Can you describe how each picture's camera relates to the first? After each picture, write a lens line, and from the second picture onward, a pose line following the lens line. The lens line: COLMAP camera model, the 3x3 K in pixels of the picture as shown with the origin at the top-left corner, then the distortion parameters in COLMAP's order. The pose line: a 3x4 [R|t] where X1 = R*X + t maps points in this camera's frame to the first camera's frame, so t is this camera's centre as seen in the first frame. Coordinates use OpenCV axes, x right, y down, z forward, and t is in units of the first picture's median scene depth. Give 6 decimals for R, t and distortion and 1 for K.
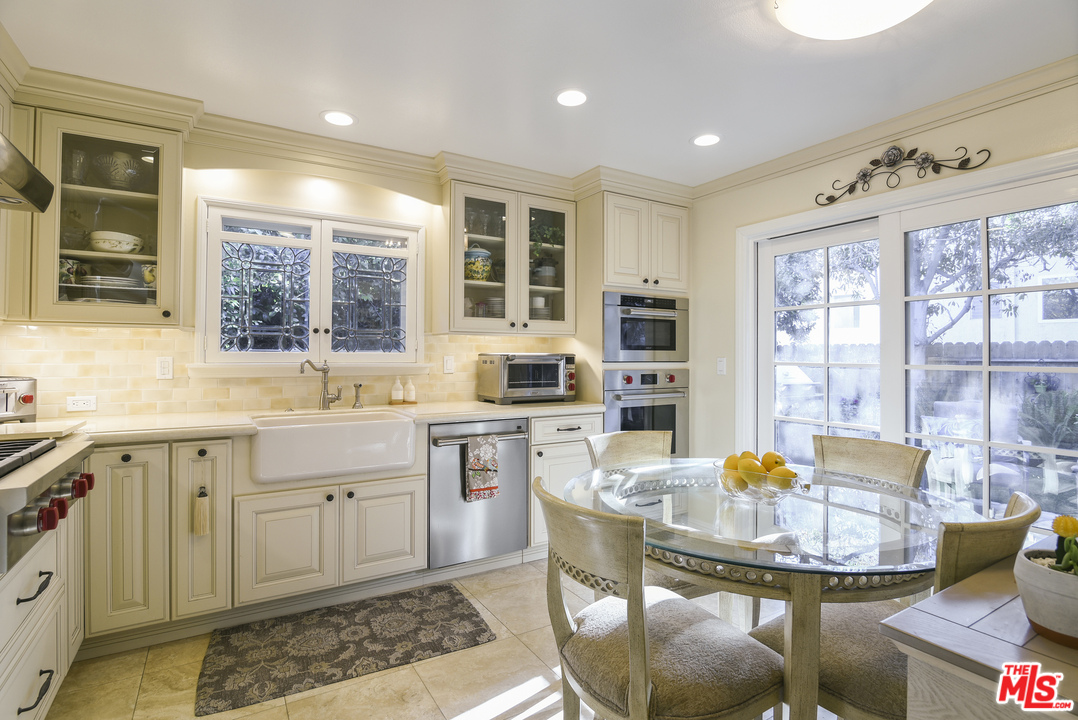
lens RADIAL K [[536.2, 0, 542.5], [0, 536.2, 373.2], [0, 0, 1]] dist [-0.017634, 0.000095]
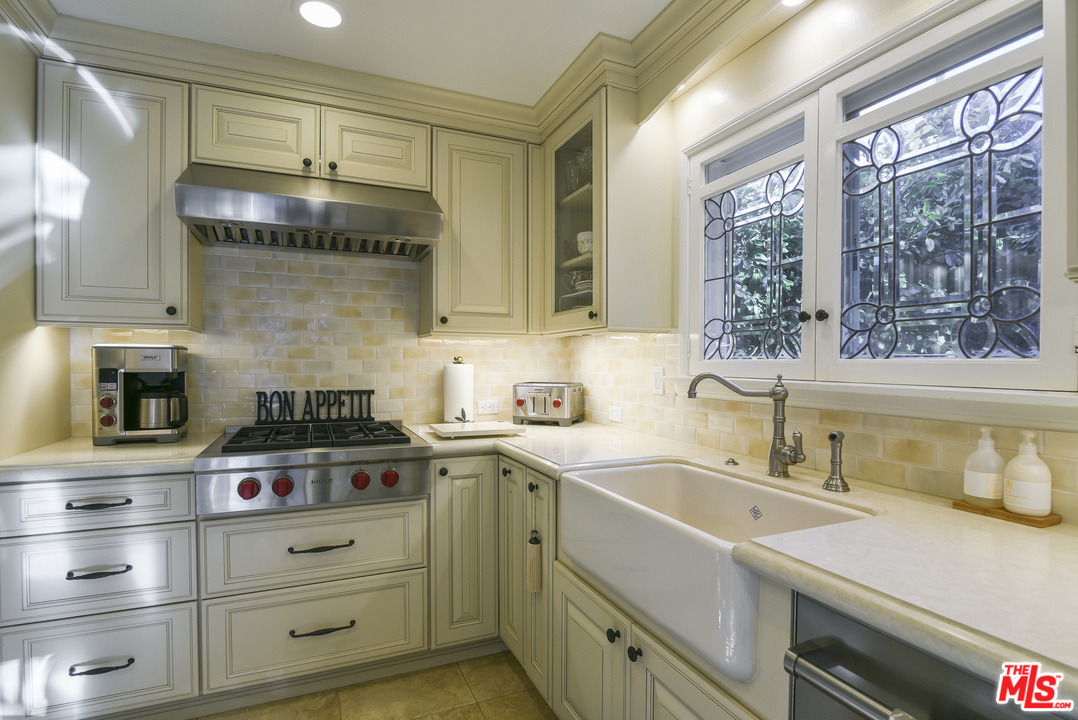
lens RADIAL K [[536.2, 0, 542.5], [0, 536.2, 373.2], [0, 0, 1]] dist [-0.017634, 0.000095]
pose [[-0.134080, 0.016394, -0.990835, 0.107912], [-0.036568, 0.999100, 0.021479, -0.028675], [0.990296, 0.039113, -0.133360, 0.830926]]
